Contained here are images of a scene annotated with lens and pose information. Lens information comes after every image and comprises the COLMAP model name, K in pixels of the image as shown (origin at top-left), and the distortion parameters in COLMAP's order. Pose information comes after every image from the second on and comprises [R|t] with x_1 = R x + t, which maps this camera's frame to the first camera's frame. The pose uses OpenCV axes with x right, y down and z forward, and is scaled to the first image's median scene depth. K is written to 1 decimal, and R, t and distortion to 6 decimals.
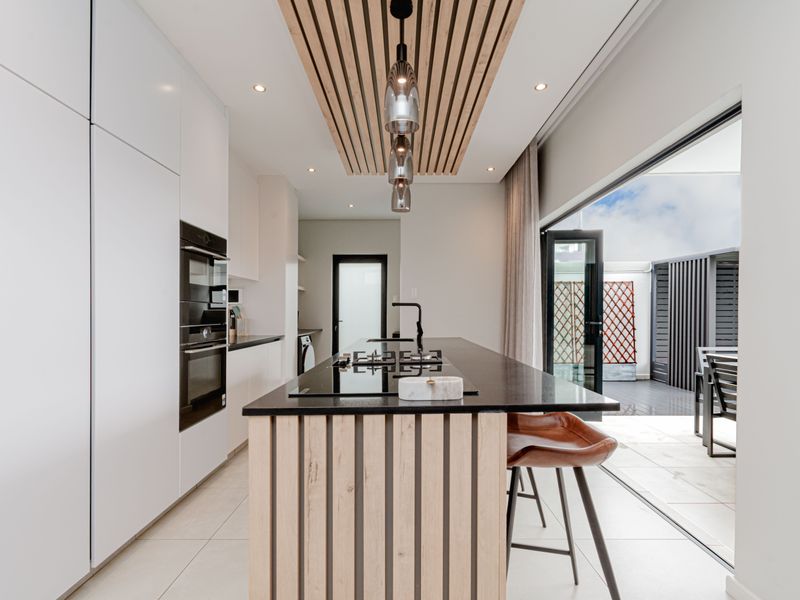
lens RADIAL K [[403.6, 0, 406.0], [0, 403.6, 318.9], [0, 0, 1]] dist [0.004210, 0.000193]
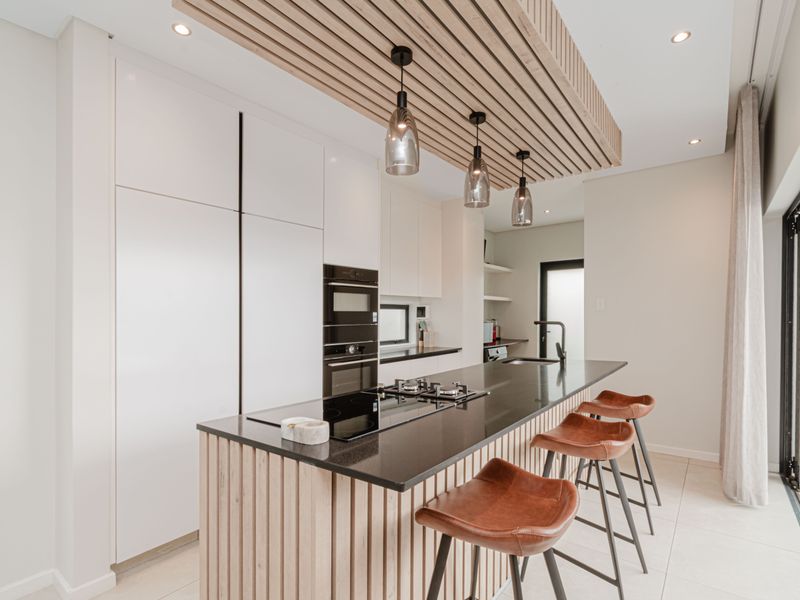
lens RADIAL K [[403.6, 0, 408.0], [0, 403.6, 313.3], [0, 0, 1]] dist [0.004210, 0.000193]
pose [[0.797149, -0.011673, -0.603670, 0.353147], [0.000361, 0.999822, -0.018857, -0.047252], [0.603783, 0.014814, 0.797011, 0.103170]]
